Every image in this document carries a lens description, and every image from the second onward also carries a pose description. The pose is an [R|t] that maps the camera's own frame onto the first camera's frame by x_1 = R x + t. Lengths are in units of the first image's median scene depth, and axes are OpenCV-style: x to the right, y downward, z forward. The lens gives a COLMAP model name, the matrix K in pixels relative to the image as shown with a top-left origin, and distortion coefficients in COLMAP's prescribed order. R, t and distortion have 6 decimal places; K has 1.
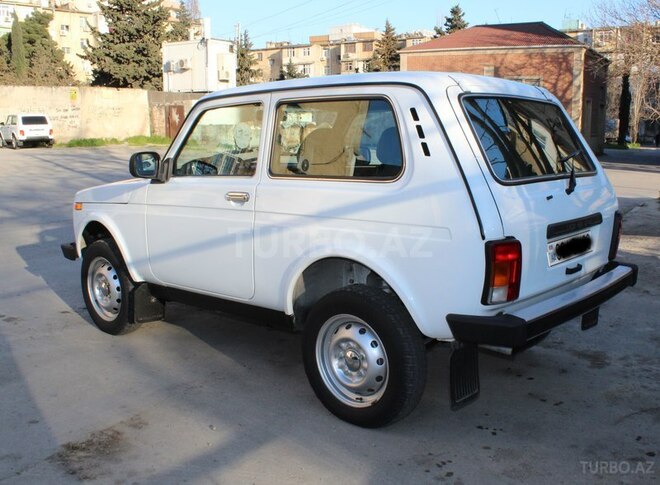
lens RADIAL K [[685.6, 0, 330.0], [0, 685.6, 242.5], [0, 0, 1]] dist [-0.184494, 0.204543]
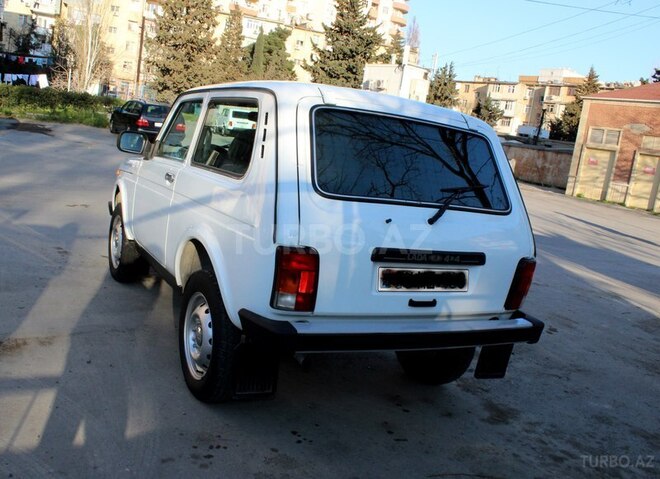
lens RADIAL K [[626.0, 0, 330.0], [0, 626.0, 239.5], [0, 0, 1]] dist [-0.184007, 0.234854]
pose [[0.910914, 0.192029, -0.365186, 0.124679], [-0.202023, 0.979319, 0.011042, -0.007215], [0.359754, 0.063717, 0.930869, 0.029866]]
